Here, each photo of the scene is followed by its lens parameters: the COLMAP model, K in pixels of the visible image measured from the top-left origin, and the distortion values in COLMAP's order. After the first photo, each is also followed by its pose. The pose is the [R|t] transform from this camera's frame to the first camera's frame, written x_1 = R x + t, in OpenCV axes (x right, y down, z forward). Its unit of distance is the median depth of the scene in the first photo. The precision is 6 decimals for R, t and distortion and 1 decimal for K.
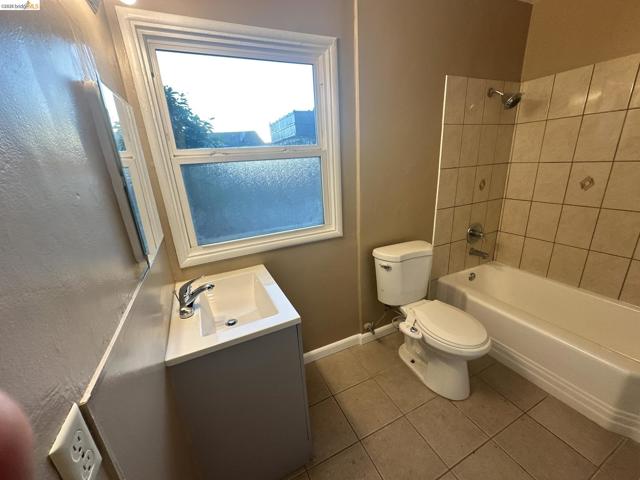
lens RADIAL K [[255.8, 0, 318.6], [0, 255.8, 240.3], [0, 0, 1]] dist [-0.003921, 0.000710]
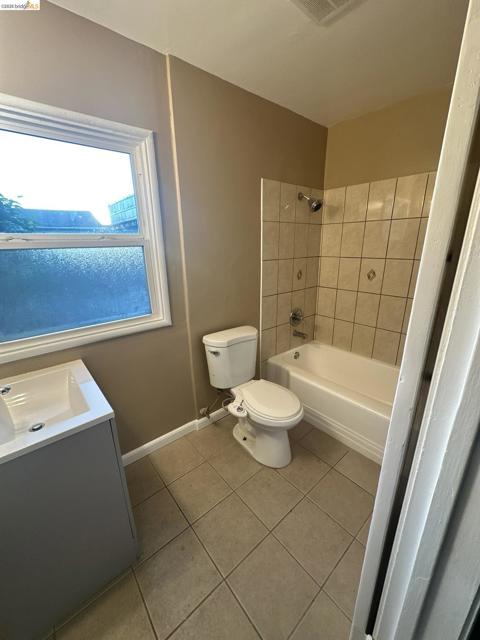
lens RADIAL K [[255.8, 0, 240.7], [0, 255.8, 320.6], [0, 0, 1]] dist [-0.003921, 0.000710]
pose [[0.963490, -0.037613, 0.265091, 0.091675], [0.043861, 0.998881, -0.017684, -0.003866], [-0.264129, 0.028665, 0.964061, -0.045274]]
